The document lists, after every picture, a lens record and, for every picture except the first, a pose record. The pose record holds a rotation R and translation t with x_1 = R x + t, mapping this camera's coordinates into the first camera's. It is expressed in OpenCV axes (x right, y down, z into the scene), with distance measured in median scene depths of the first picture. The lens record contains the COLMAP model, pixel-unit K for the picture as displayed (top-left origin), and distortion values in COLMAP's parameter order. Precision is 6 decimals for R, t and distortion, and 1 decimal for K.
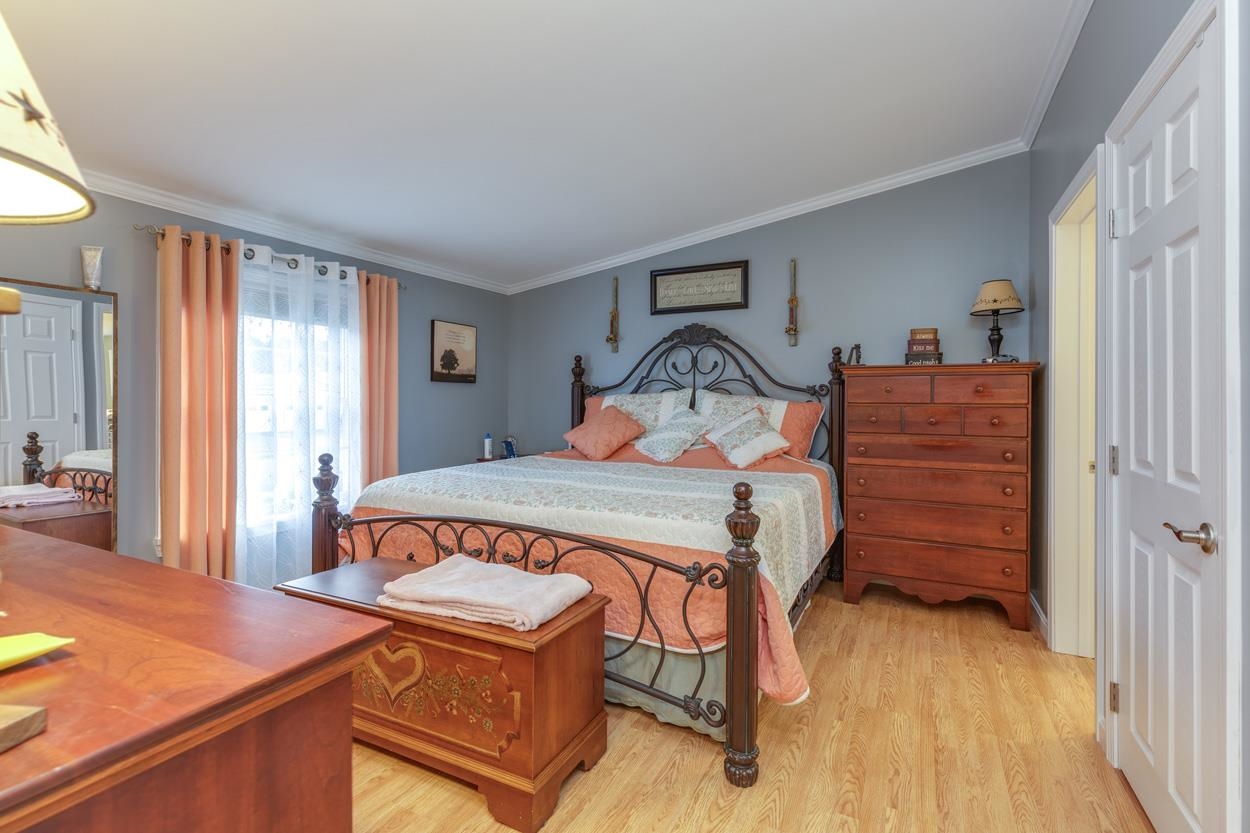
lens RADIAL K [[564.5, 0, 629.1], [0, 564.5, 398.4], [0, 0, 1]] dist [0.000291, -0.000310]
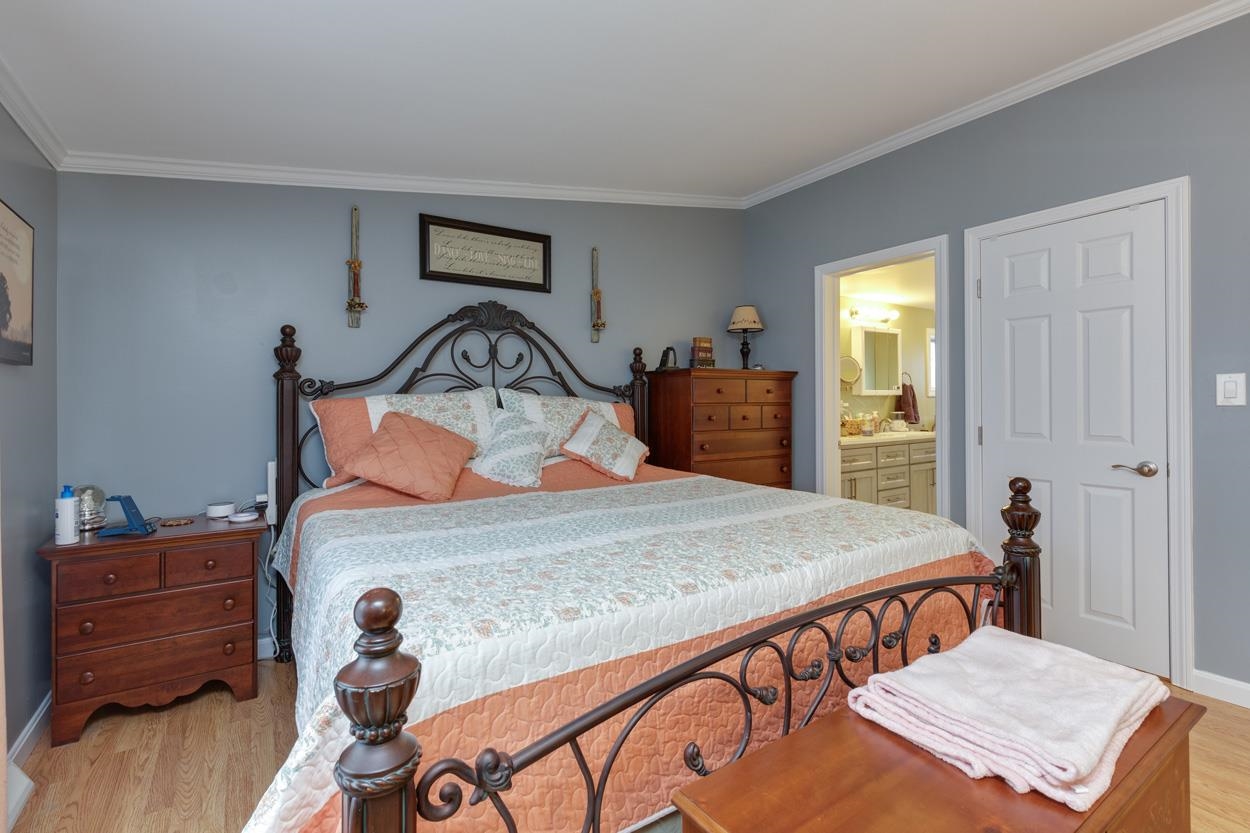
lens RADIAL K [[564.5, 0, 629.1], [0, 564.5, 398.4], [0, 0, 1]] dist [0.000291, -0.000310]
pose [[0.503429, -0.001302, 0.864035, -0.454851], [0.005740, 0.999982, -0.001838, -0.000036], [-0.864017, 0.005885, 0.503428, 0.470531]]
